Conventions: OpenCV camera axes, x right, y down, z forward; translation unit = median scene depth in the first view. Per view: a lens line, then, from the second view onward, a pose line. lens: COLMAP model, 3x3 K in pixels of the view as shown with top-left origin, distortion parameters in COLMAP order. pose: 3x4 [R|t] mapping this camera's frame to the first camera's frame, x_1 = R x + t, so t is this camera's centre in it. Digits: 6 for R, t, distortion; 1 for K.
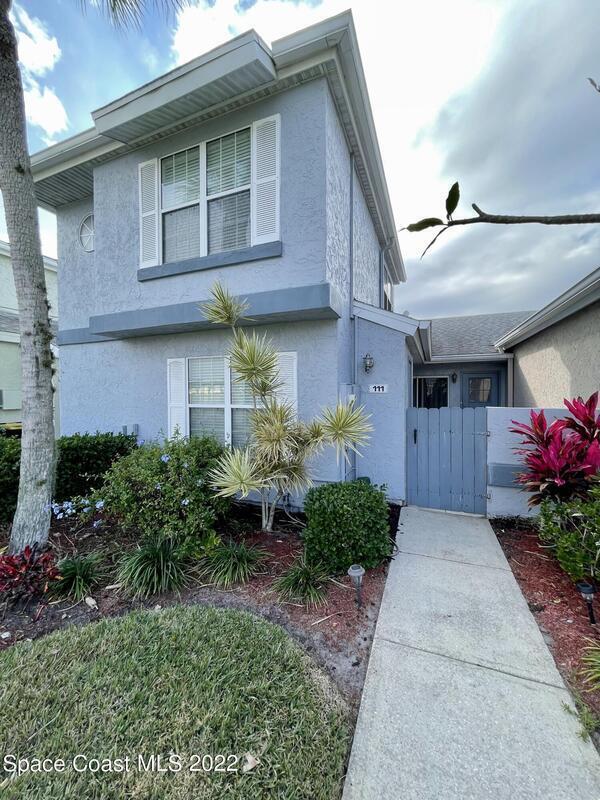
lens RADIAL K [[323.1, 0, 302.3], [0, 323.1, 398.9], [0, 0, 1]] dist [-0.000718, 0.000044]
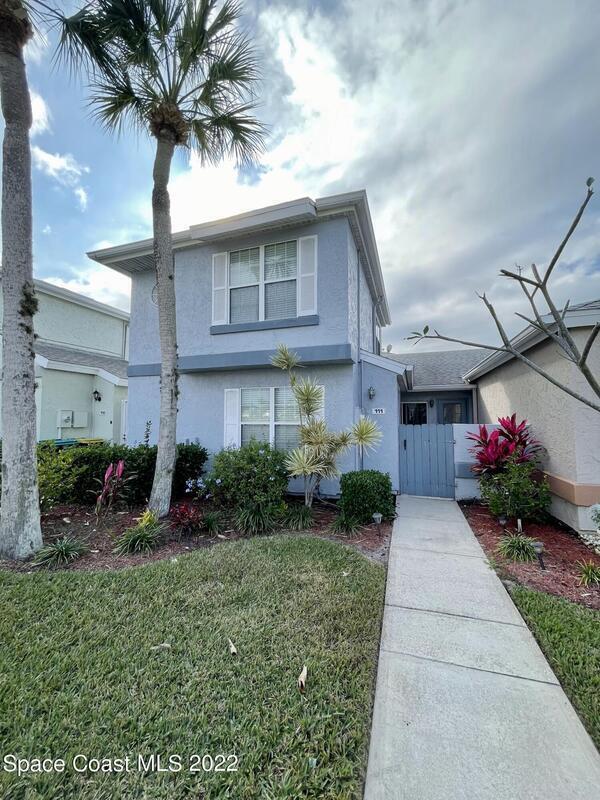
lens RADIAL K [[323.1, 0, 303.1], [0, 323.1, 399.4], [0, 0, 1]] dist [-0.000718, 0.000044]
pose [[0.998347, 0.005841, 0.057176, -0.217668], [-0.001661, 0.997338, -0.072895, 0.025557], [-0.057450, 0.072680, 0.995699, -0.486834]]
